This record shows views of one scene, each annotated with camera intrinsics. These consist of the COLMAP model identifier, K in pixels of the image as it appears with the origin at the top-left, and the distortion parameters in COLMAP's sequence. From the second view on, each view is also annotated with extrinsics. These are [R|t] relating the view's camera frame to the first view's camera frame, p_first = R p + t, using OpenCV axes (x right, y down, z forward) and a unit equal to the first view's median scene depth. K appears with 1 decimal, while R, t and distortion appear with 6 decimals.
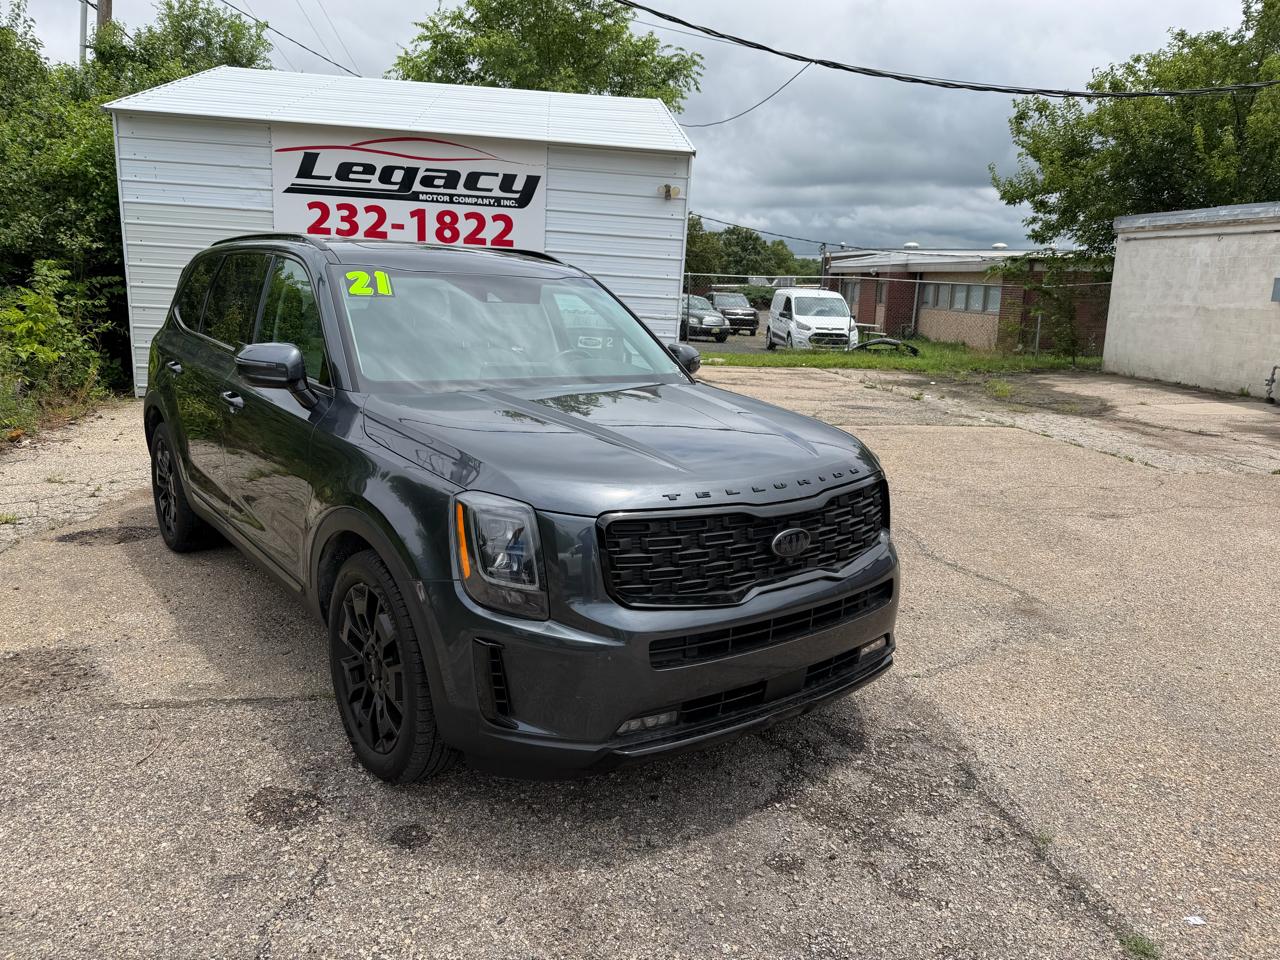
lens RADIAL K [[892.4, 0, 631.4], [0, 892.4, 506.7], [0, 0, 1]] dist [0.004048, -0.024487]
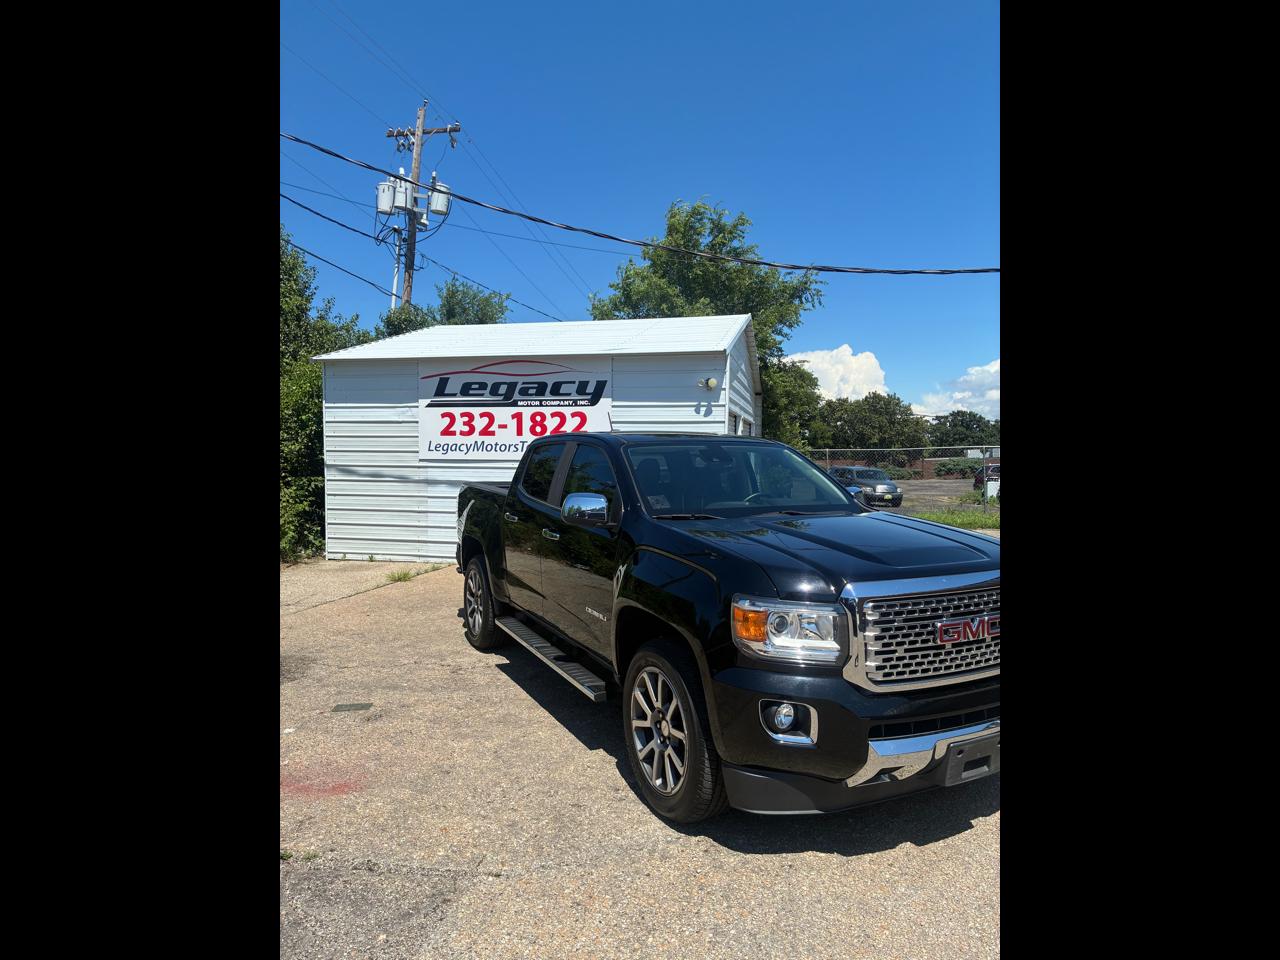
lens RADIAL K [[724.9, 0, 655.9], [0, 724.9, 479.0], [0, 0, 1]] dist [-0.016294, -0.002416]
pose [[0.951164, -0.040451, -0.306025, 0.265231], [-0.029884, 0.974653, -0.221715, -0.014927], [0.307237, 0.220033, 0.925846, 0.117098]]
